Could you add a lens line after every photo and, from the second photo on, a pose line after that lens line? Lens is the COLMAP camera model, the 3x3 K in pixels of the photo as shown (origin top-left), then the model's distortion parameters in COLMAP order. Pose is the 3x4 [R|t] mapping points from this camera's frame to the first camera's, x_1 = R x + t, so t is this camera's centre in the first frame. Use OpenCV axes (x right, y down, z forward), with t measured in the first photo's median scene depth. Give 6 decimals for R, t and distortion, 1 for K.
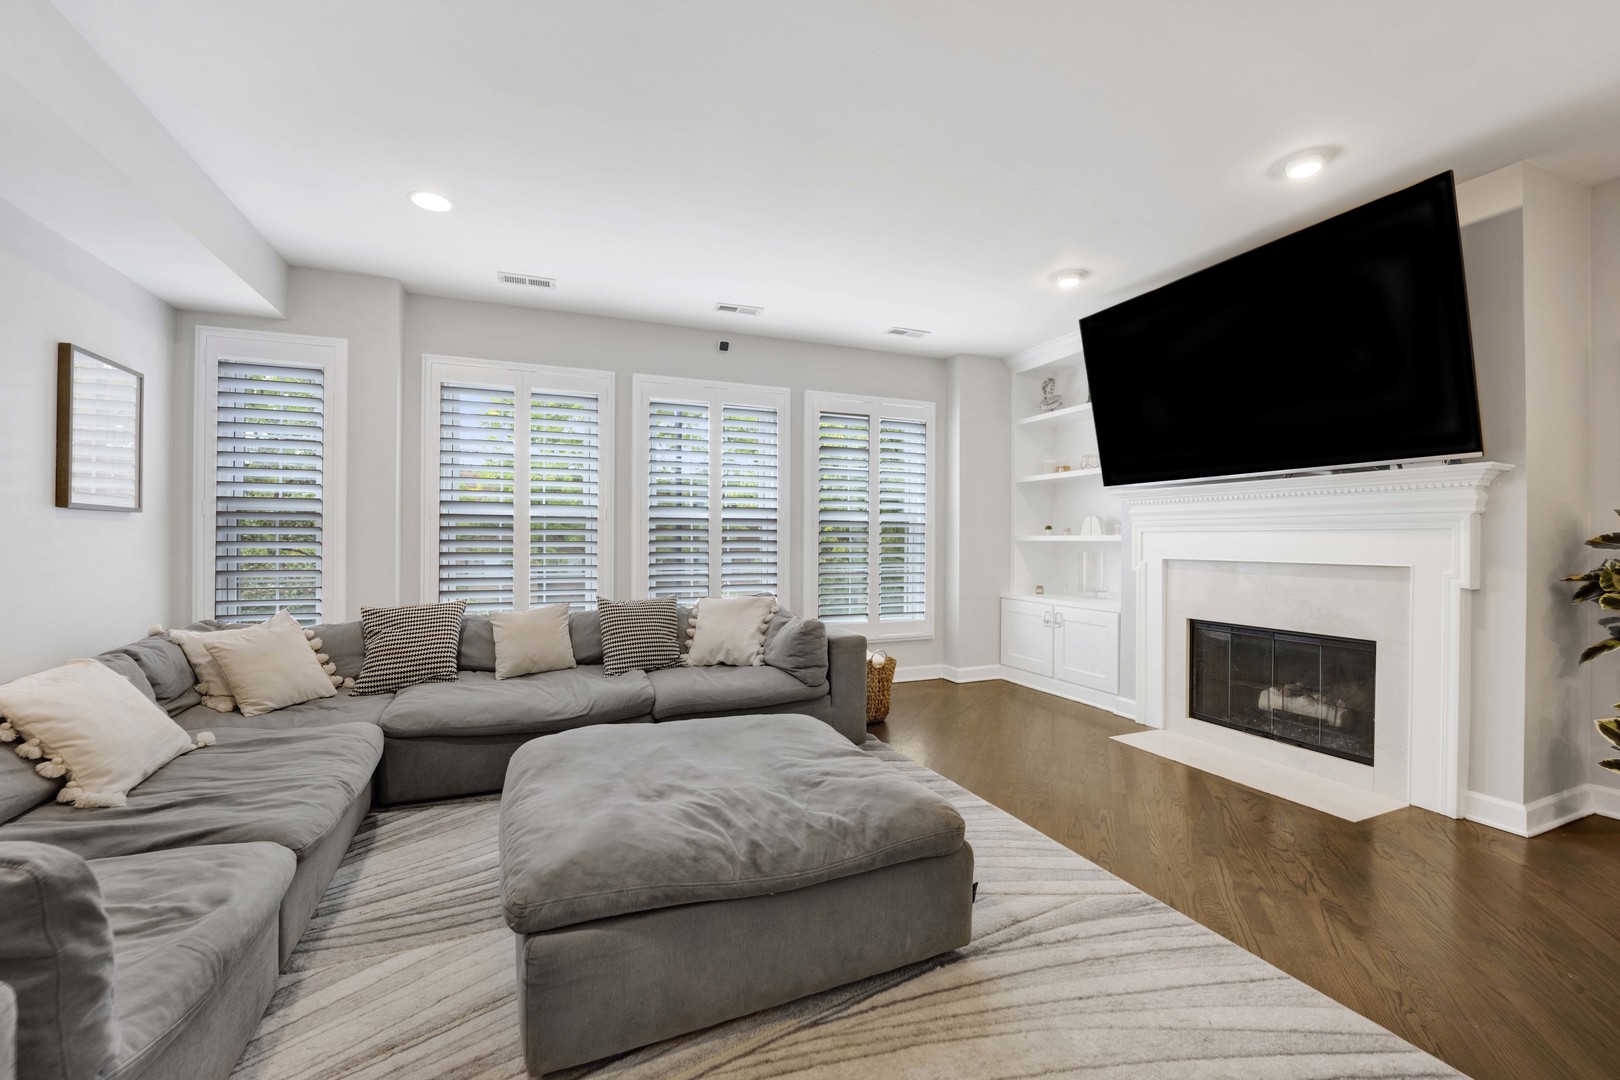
lens RADIAL K [[669.3, 0, 798.1], [0, 669.3, 540.0], [0, 0, 1]] dist [-0.023993, 0.000274]
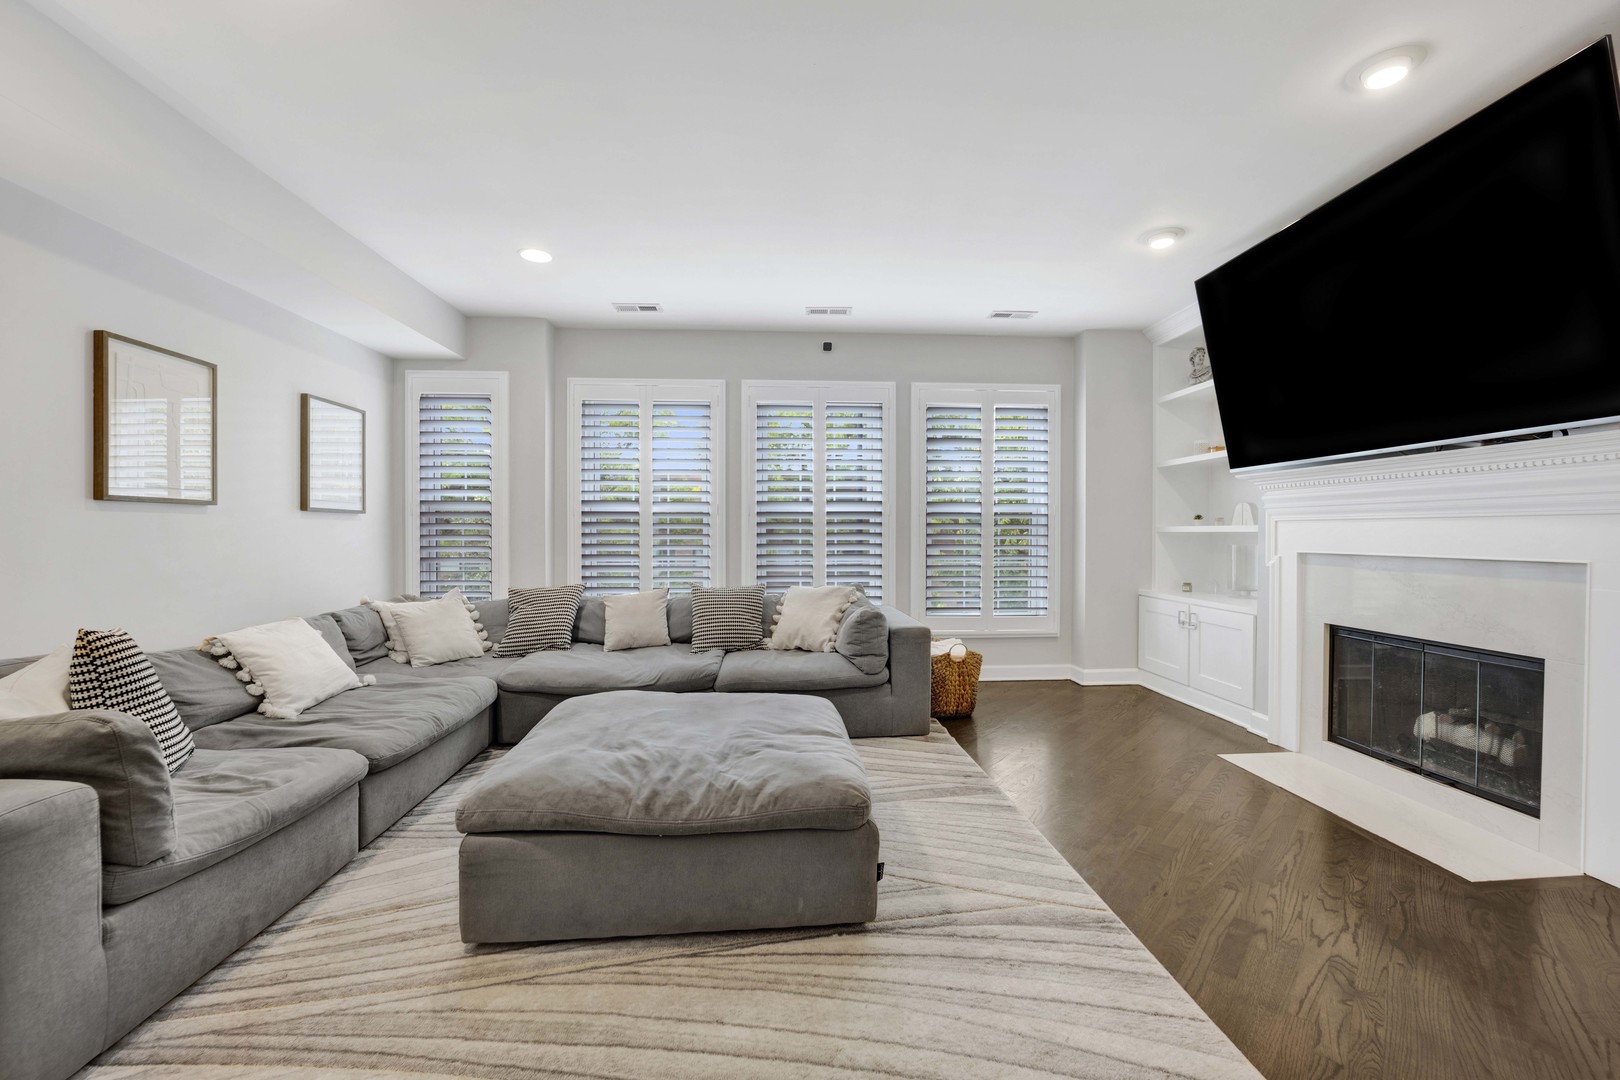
lens RADIAL K [[669.3, 0, 802.1], [0, 669.3, 543.0], [0, 0, 1]] dist [-0.023993, 0.000274]
pose [[0.946864, 0.000837, -0.321634, 0.258983], [0.003591, 0.999907, 0.013174, 0.003296], [0.321615, -0.013629, 0.946772, -0.005785]]
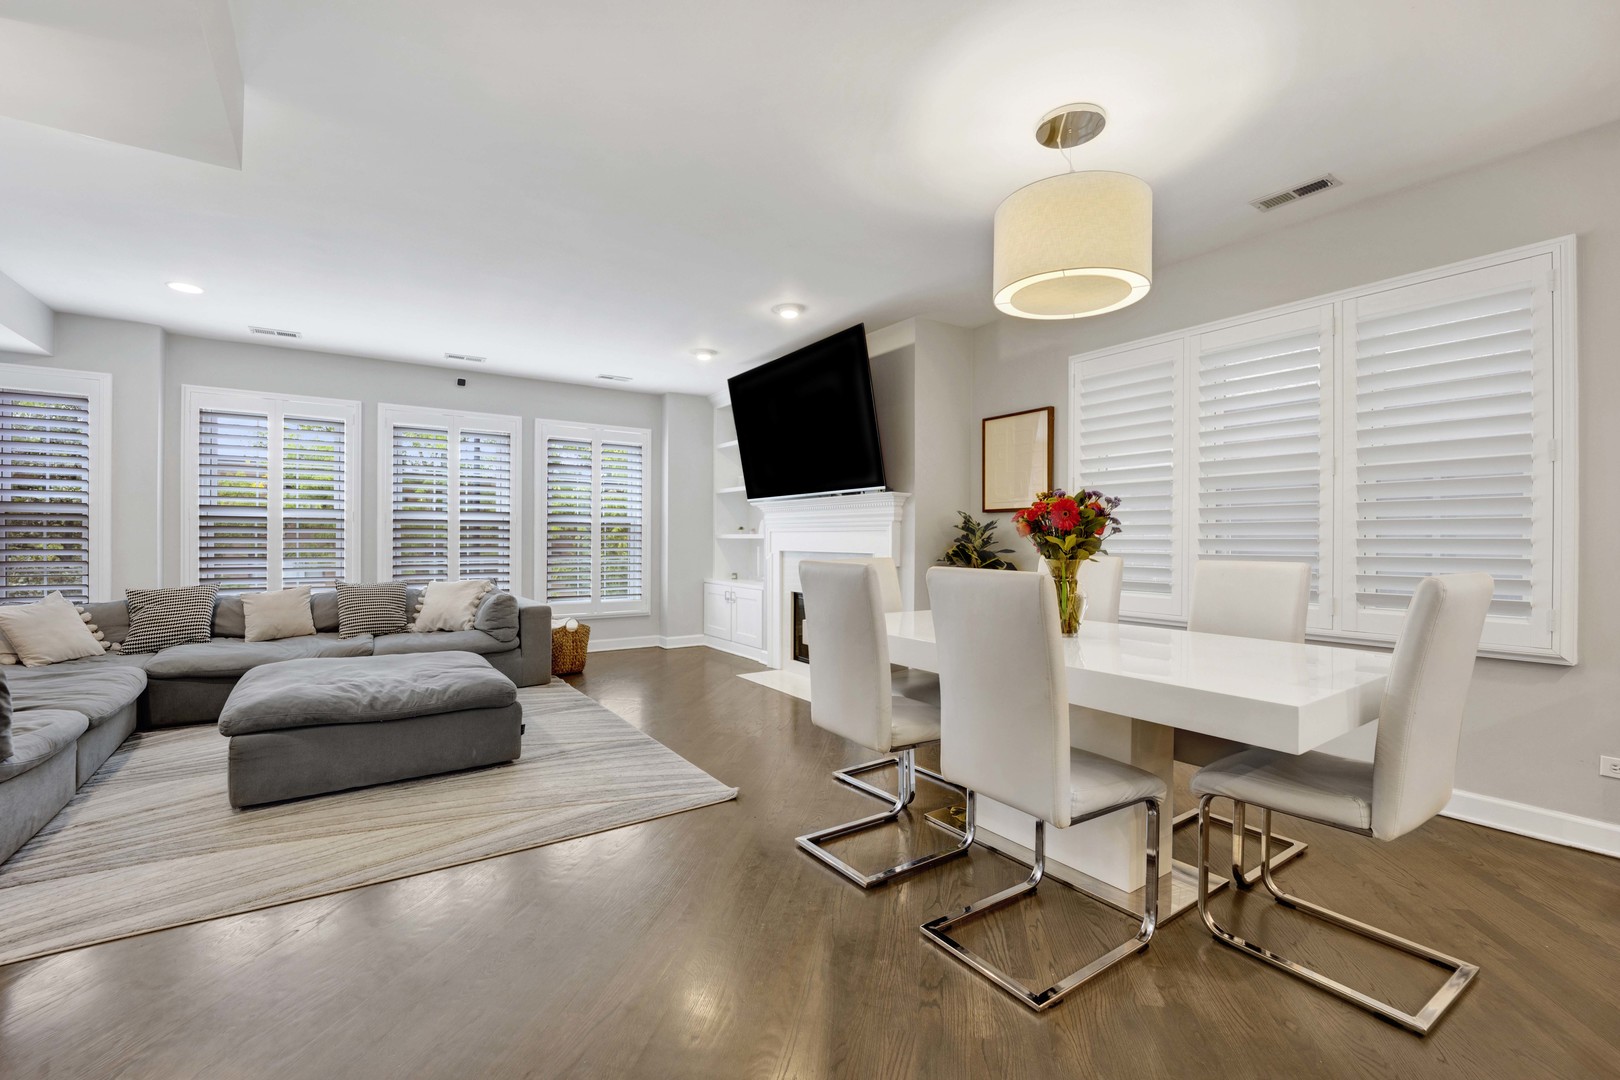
lens RADIAL K [[681.6, 0, 806.0], [0, 681.6, 544.3], [0, 0, 1]] dist [-0.022568, -0.000646]
pose [[0.975249, -0.000730, 0.221110, 0.329342], [-0.000926, 0.999972, 0.007385, 0.004209], [-0.221109, -0.007407, 0.975221, -0.527663]]
